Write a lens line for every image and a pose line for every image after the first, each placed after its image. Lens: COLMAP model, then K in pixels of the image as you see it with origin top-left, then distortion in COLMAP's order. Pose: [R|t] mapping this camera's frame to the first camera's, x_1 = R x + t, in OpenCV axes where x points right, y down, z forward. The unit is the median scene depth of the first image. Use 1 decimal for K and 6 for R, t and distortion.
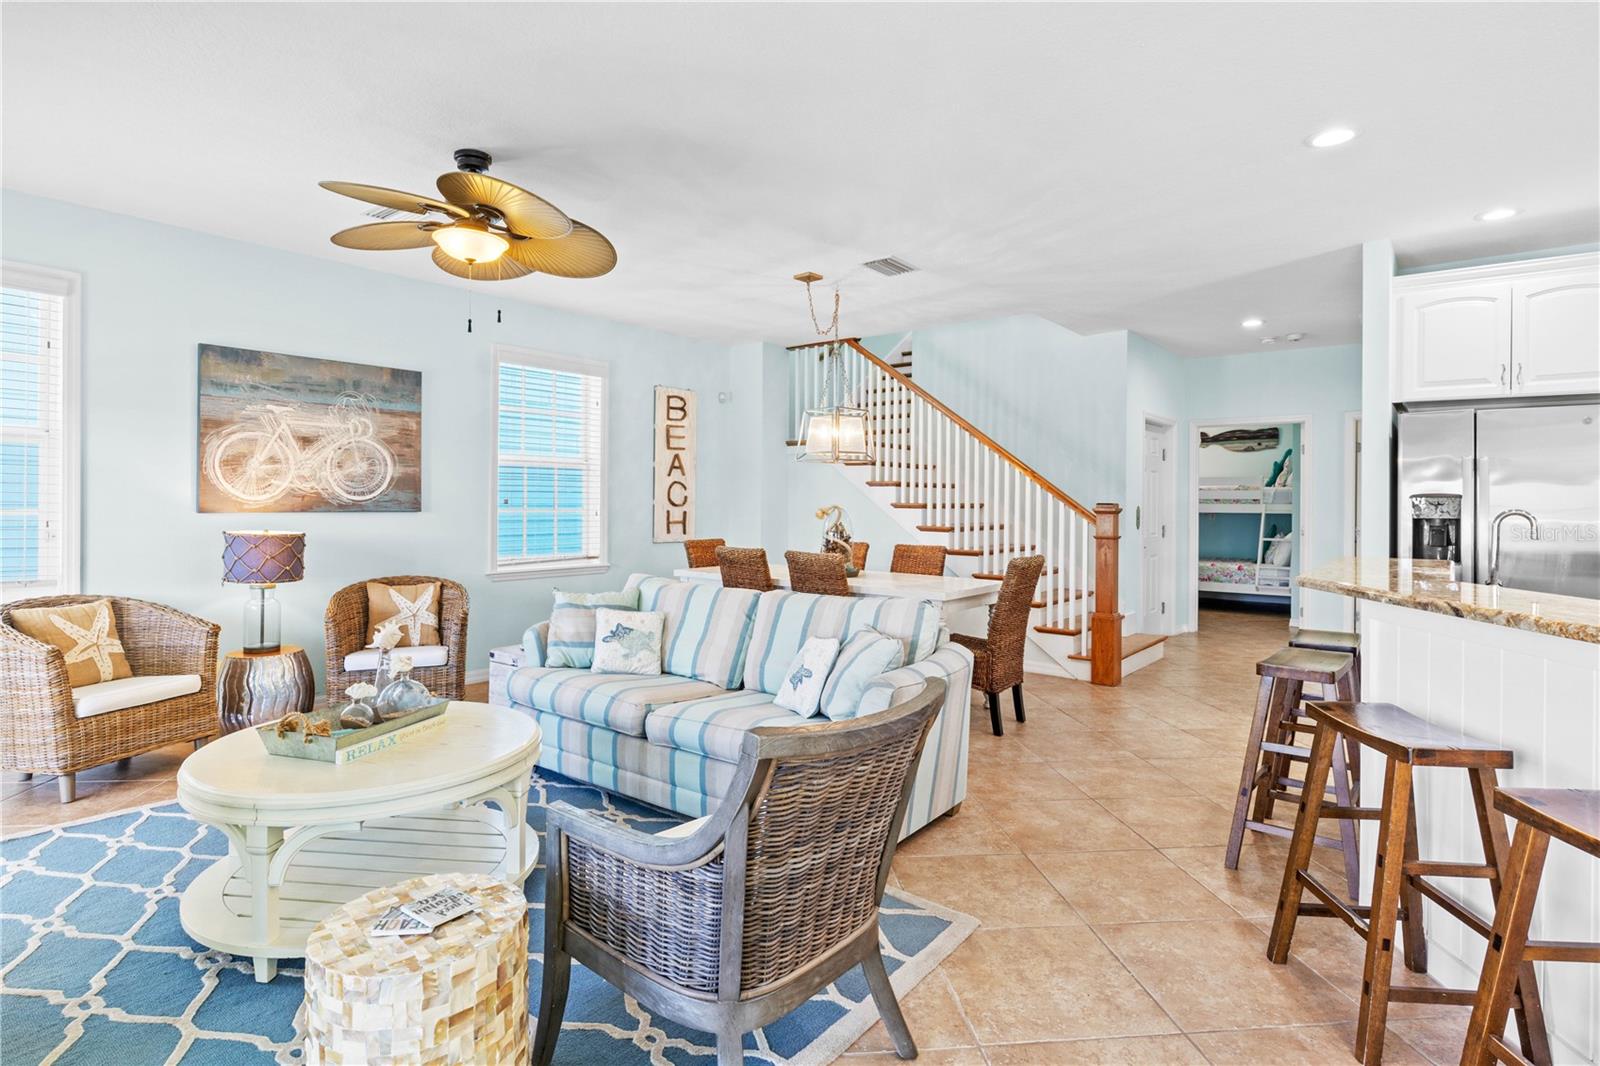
lens RADIAL K [[804.6, 0, 787.2], [0, 804.6, 514.9], [0, 0, 1]] dist [-0.001444, -0.002522]
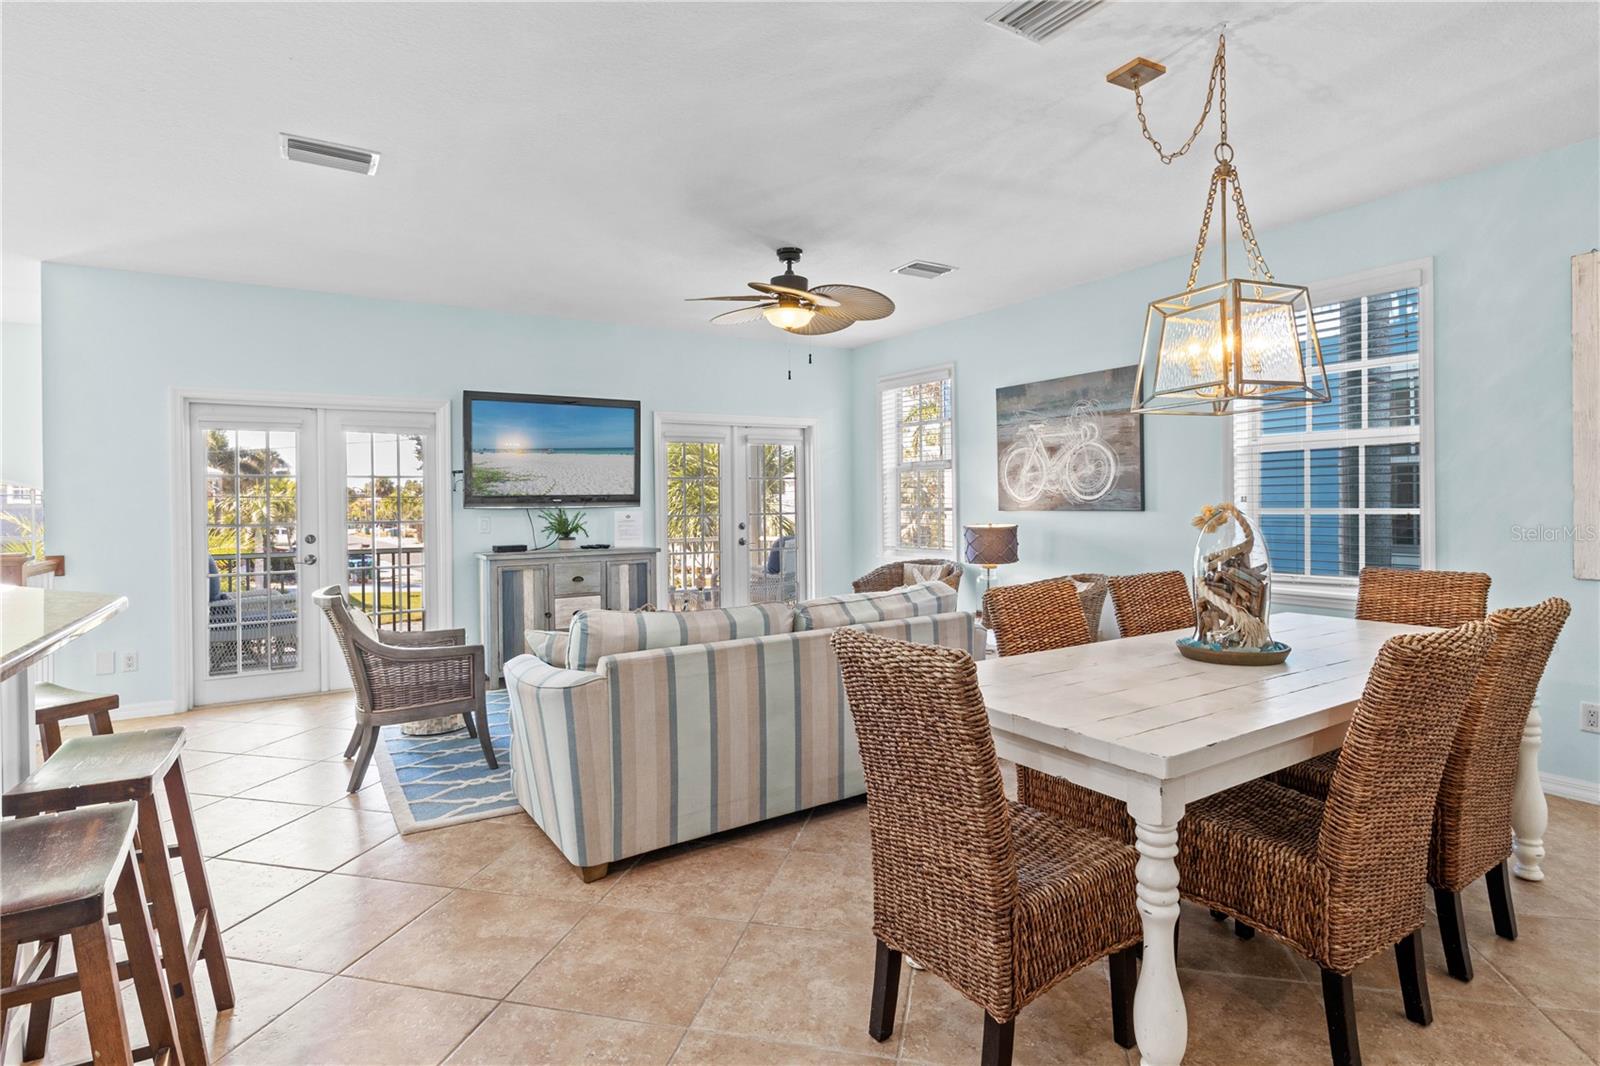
lens RADIAL K [[804.6, 0, 787.2], [0, 804.6, 514.9], [0, 0, 1]] dist [-0.001444, -0.002522]
pose [[-0.332024, 0.008453, -0.943233, 0.638286], [-0.010152, 0.999870, 0.012534, -0.007889], [0.943216, 0.013737, -0.331895, 1.013652]]
